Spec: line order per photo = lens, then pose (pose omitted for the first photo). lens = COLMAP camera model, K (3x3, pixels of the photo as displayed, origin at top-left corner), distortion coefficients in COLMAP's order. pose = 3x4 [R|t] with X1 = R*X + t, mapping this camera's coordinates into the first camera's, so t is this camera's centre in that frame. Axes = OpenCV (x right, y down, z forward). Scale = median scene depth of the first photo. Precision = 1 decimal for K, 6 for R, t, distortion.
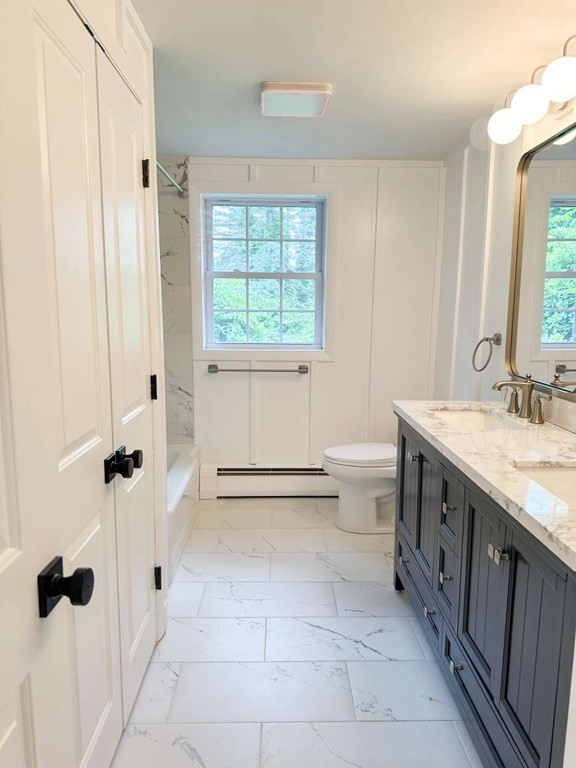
lens RADIAL K [[536.5, 0, 288.0], [0, 536.5, 384.0], [0, 0, 1]] dist [0.114684, -0.156369]
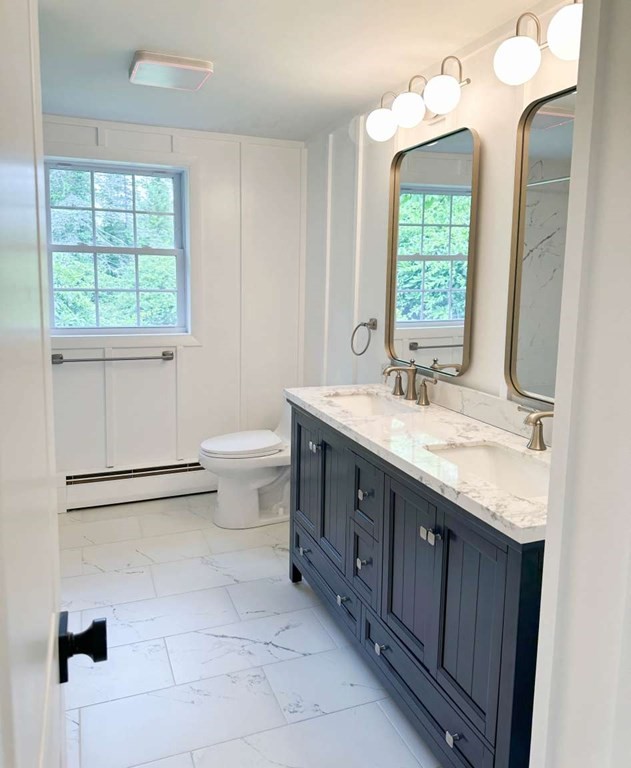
lens RADIAL K [[585.3, 0, 306.7], [0, 585.3, 350.4], [0, 0, 1]] dist [0.135121, -0.196836]
pose [[0.941567, -0.036230, 0.334873, -0.133931], [0.040198, 0.999180, -0.004924, -0.035325], [-0.334419, 0.018098, 0.942251, -0.025459]]
